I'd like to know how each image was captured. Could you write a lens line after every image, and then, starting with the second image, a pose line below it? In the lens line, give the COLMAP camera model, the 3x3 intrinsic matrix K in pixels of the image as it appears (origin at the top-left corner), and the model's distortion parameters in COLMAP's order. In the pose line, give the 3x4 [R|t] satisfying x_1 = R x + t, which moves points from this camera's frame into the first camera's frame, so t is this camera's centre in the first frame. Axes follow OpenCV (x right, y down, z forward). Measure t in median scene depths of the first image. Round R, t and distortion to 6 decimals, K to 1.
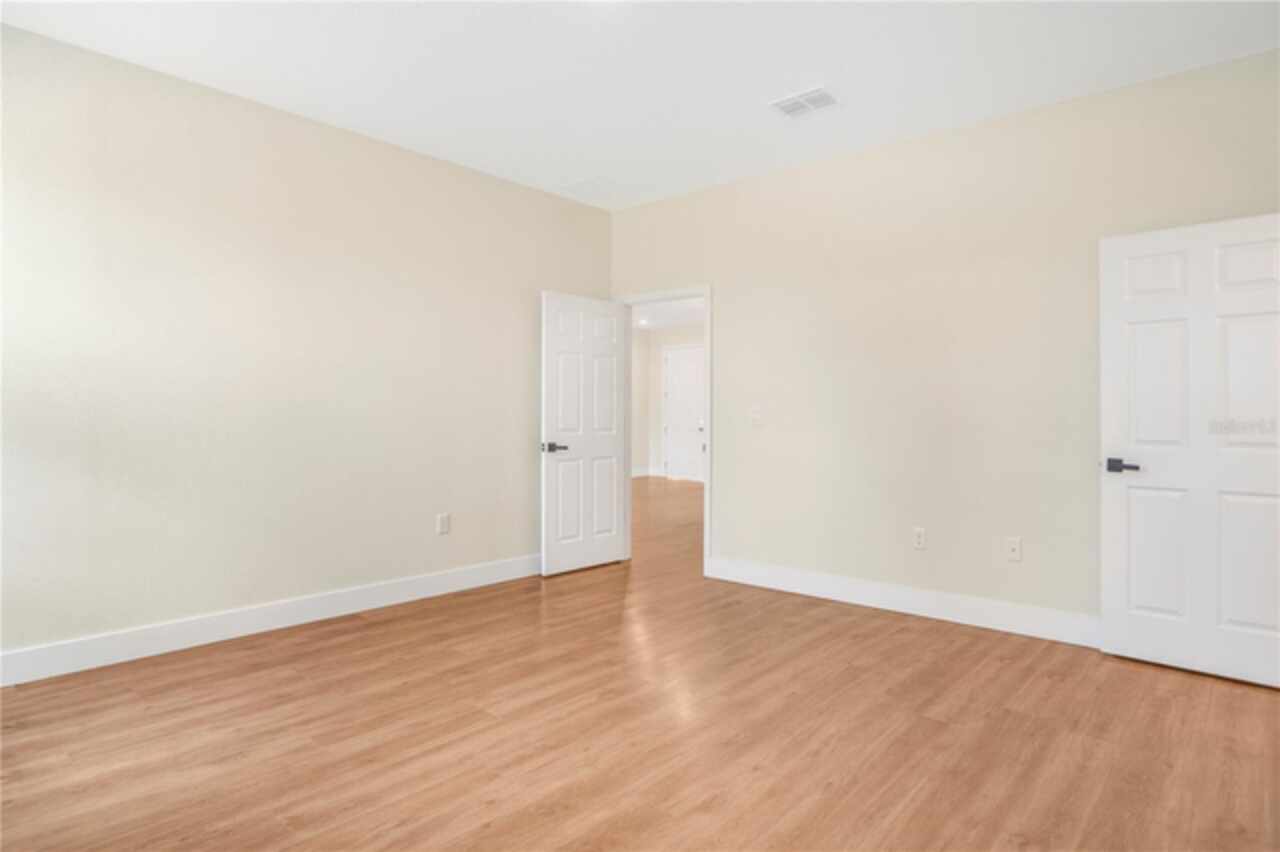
lens RADIAL K [[697.7, 0, 631.8], [0, 697.7, 427.2], [0, 0, 1]] dist [-0.001157, 0.000424]
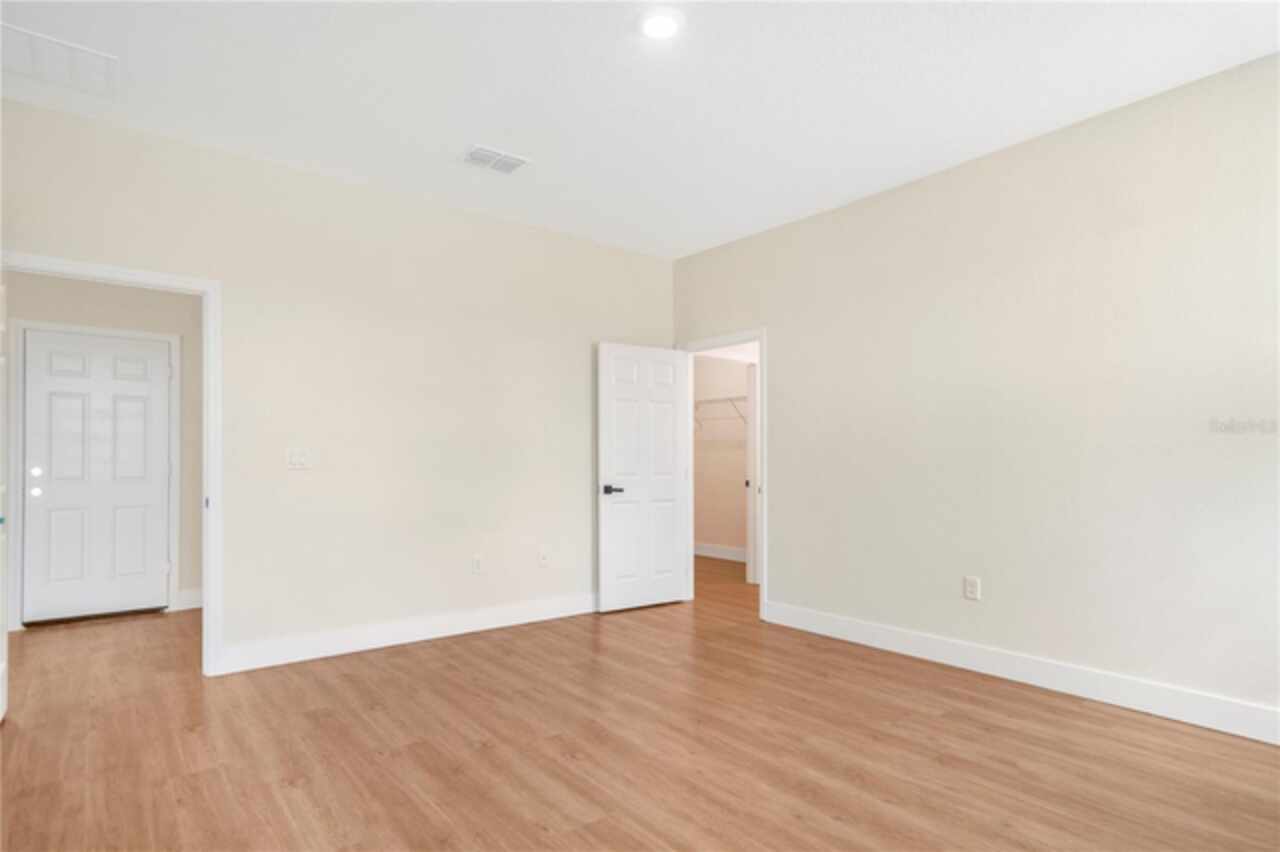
lens RADIAL K [[694.2, 0, 640.0], [0, 694.2, 461.3], [0, 0, 1]] dist [0.004194, 0.000486]
pose [[0.169182, -0.000959, 0.985584, -0.973215], [0.010679, 0.999943, -0.000860, -0.007643], [-0.985527, 0.010670, 0.169182, 0.791287]]
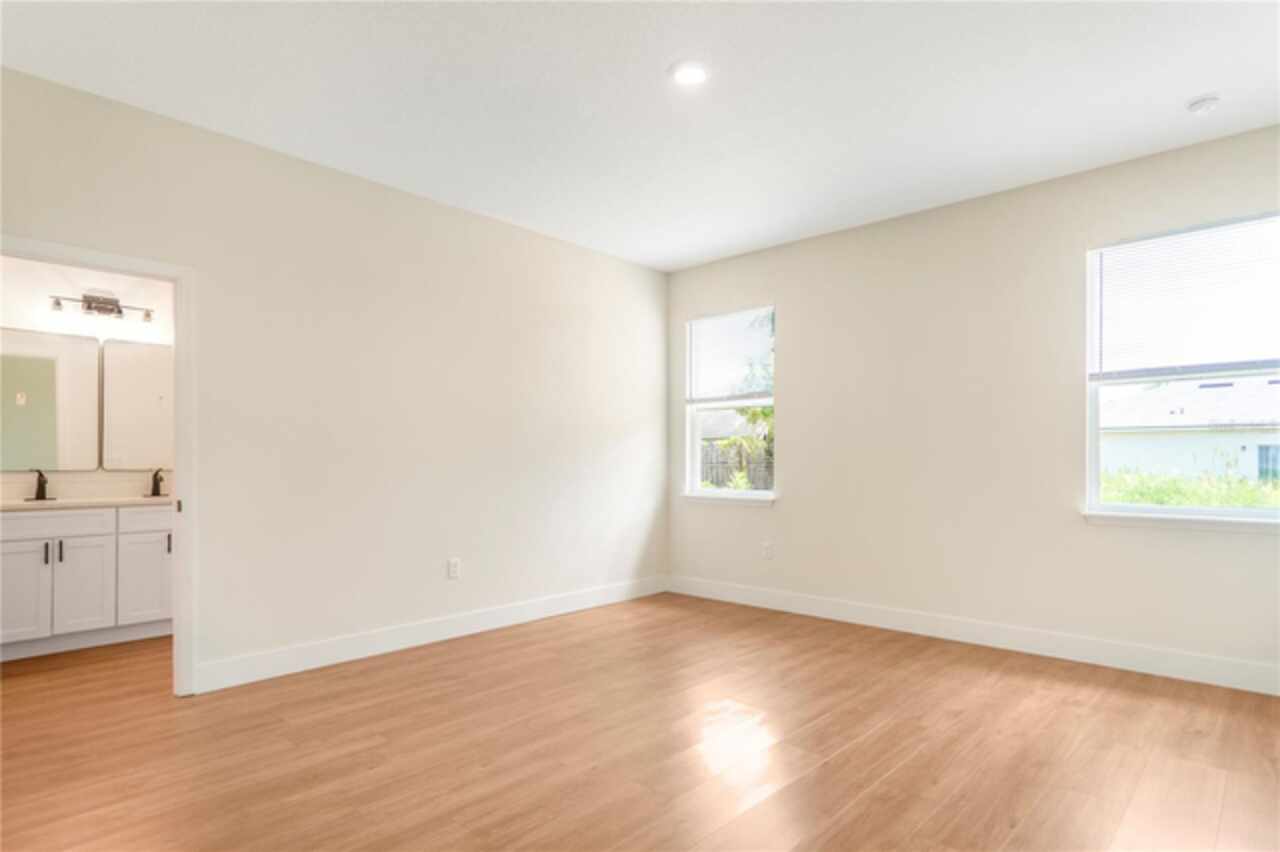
lens RADIAL K [[694.2, 0, 640.0], [0, 694.2, 461.3], [0, 0, 1]] dist [0.004194, 0.000486]
pose [[-0.999986, -0.003073, 0.004398, 0.027682], [-0.003013, 0.999903, 0.013612, -0.027154], [-0.004439, 0.013598, -0.999898, 1.985850]]
